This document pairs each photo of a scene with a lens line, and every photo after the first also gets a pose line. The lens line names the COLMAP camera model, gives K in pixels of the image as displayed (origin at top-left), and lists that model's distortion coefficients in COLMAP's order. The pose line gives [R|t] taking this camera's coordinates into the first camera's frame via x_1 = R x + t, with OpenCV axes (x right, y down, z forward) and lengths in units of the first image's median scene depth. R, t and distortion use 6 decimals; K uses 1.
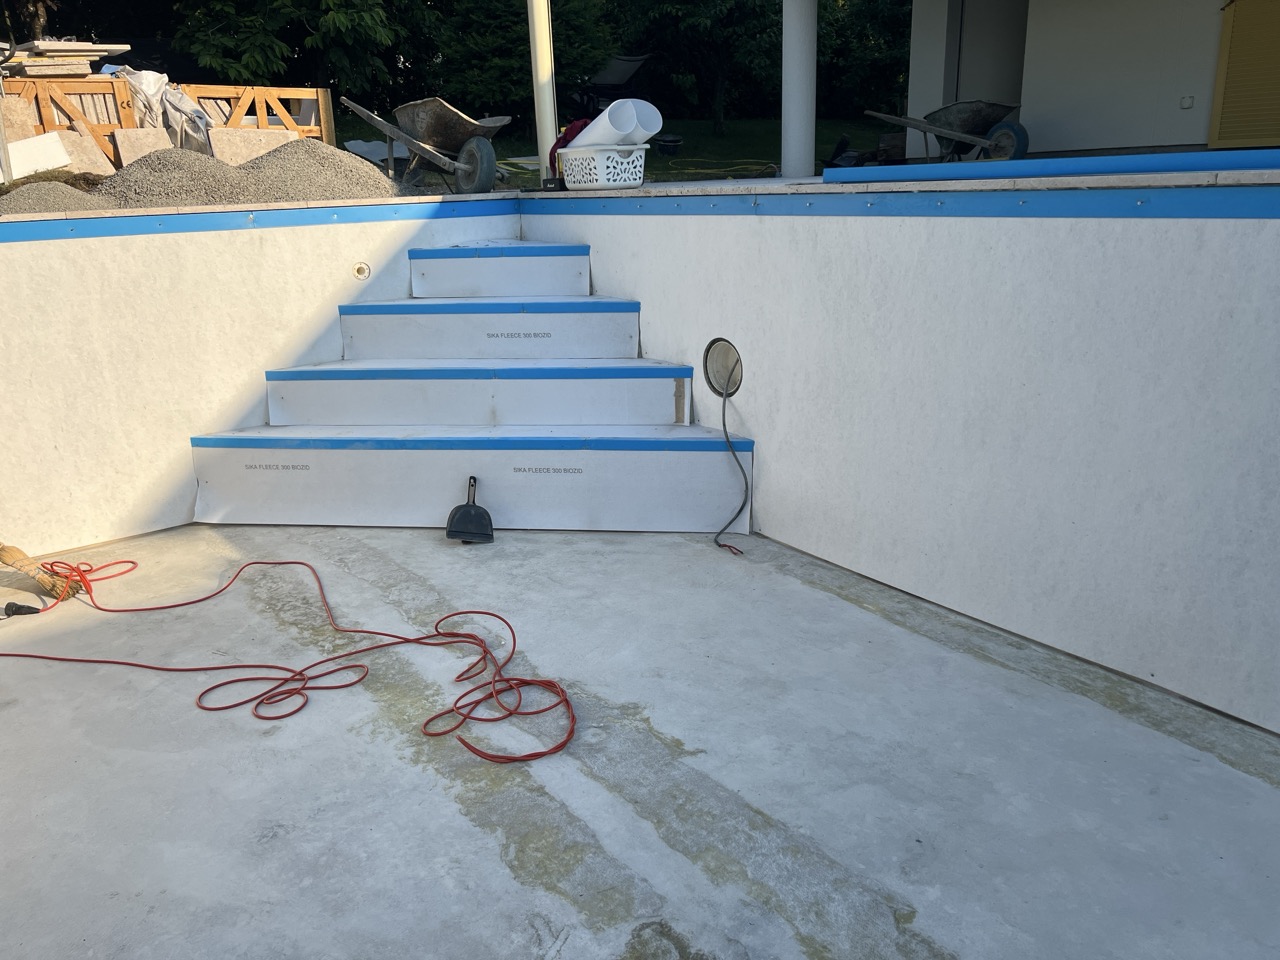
lens RADIAL K [[942.7, 0, 635.4], [0, 942.7, 484.6], [0, 0, 1]] dist [0.056319, -0.063733]
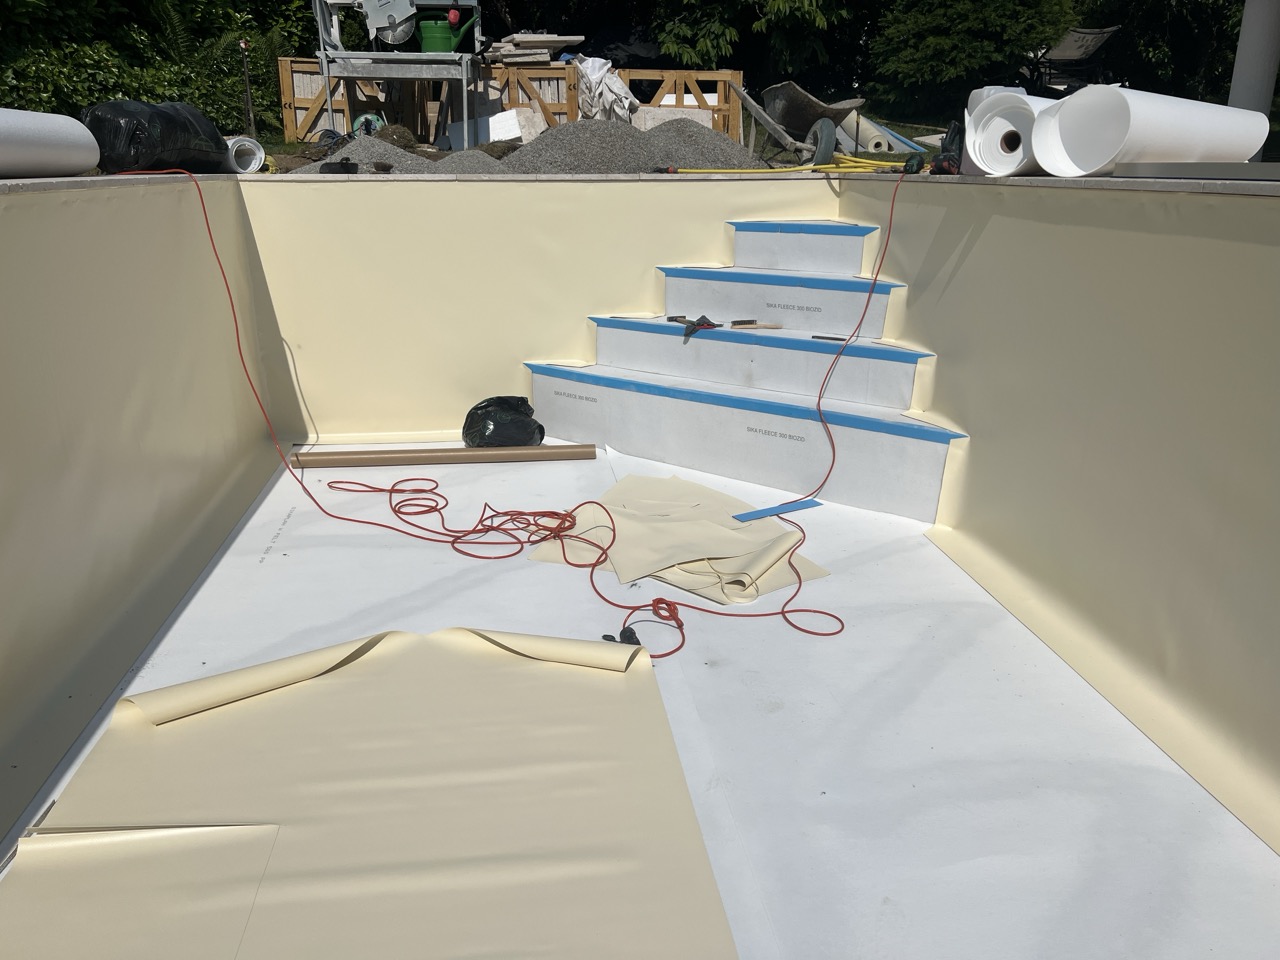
lens RADIAL K [[942.7, 0, 632.6], [0, 942.7, 476.5], [0, 0, 1]] dist [0.056319, -0.063733]
pose [[0.871054, 0.189100, -0.453328, 0.242439], [-0.181421, 0.981522, 0.060836, -0.003607], [0.456455, 0.029252, 0.889265, -0.024502]]
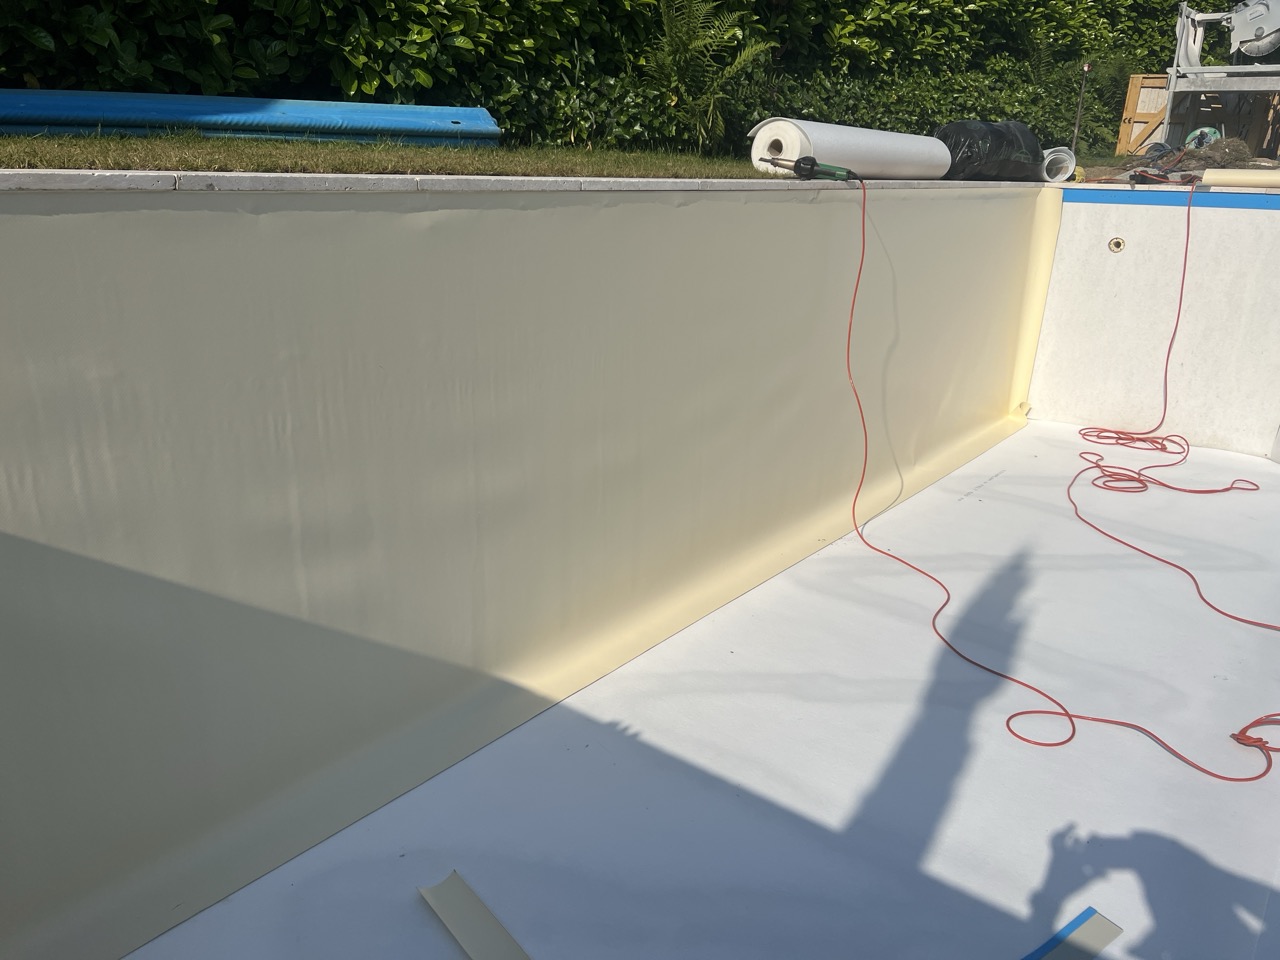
lens RADIAL K [[942.7, 0, 641.3], [0, 942.7, 471.9], [0, 0, 1]] dist [0.056319, -0.063733]
pose [[0.254796, 0.339719, -0.905356, 0.403672], [-0.329836, 0.910642, 0.248876, 0.012910], [0.909004, 0.235206, 0.344079, -0.087489]]
